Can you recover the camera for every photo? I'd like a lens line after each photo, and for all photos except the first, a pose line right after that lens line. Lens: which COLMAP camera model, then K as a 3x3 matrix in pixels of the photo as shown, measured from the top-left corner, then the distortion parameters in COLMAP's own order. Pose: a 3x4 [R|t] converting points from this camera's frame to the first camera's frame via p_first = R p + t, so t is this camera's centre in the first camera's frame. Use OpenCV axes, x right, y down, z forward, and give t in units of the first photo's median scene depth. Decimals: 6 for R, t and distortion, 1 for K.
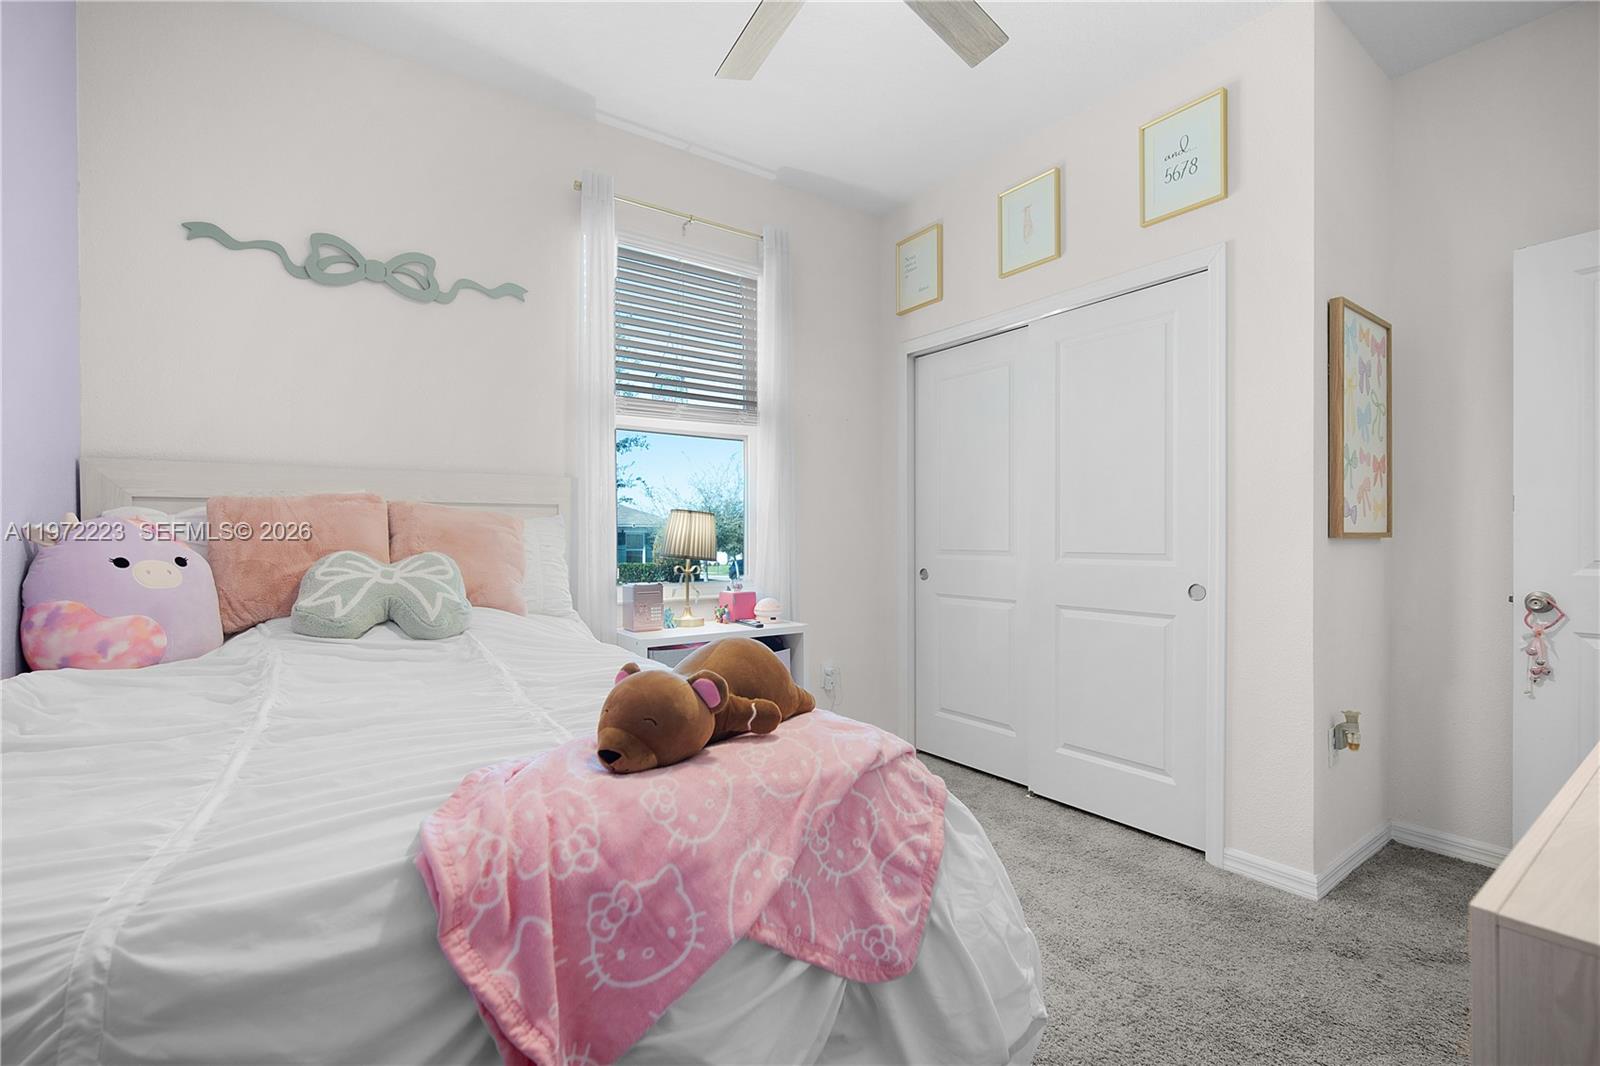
lens RADIAL K [[709.5, 0, 793.1], [0, 709.5, 537.5], [0, 0, 1]] dist [-0.008143, 0.000648]
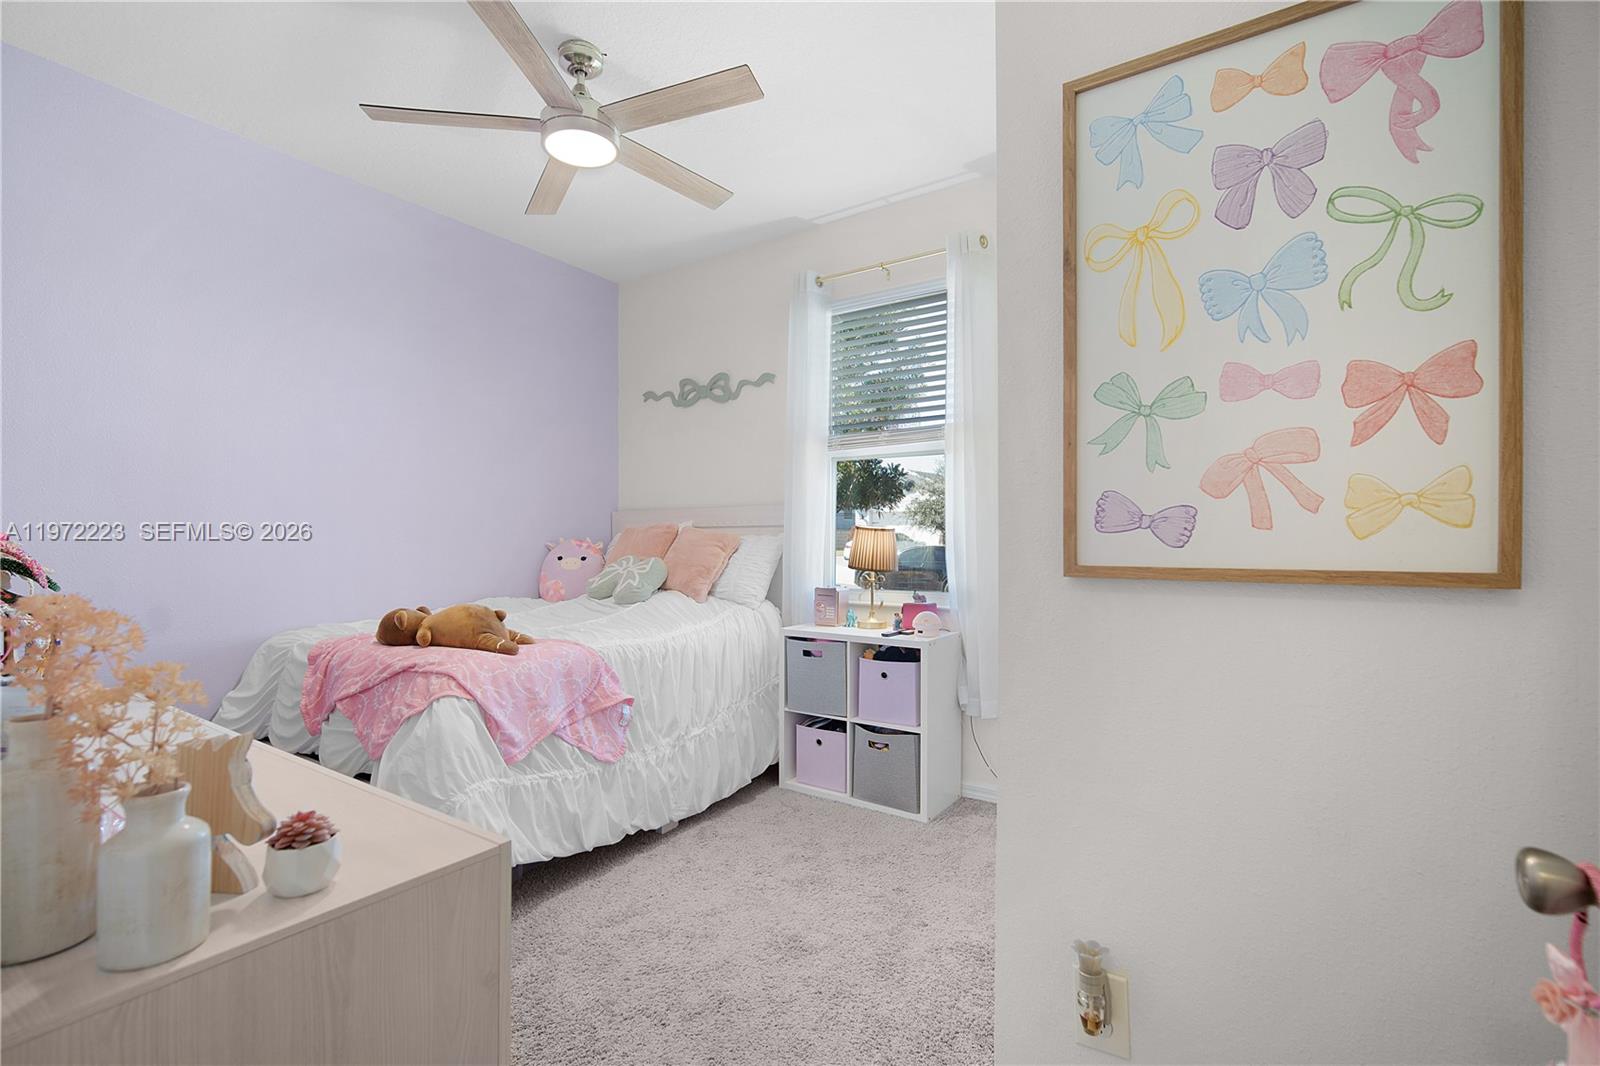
lens RADIAL K [[709.5, 0, 795.5], [0, 709.5, 538.2], [0, 0, 1]] dist [-0.008143, 0.000648]
pose [[0.354151, -0.000539, -0.935188, 1.056927], [-0.002172, 0.999997, -0.001399, -0.020455], [0.935186, 0.002527, 0.354149, 0.586028]]
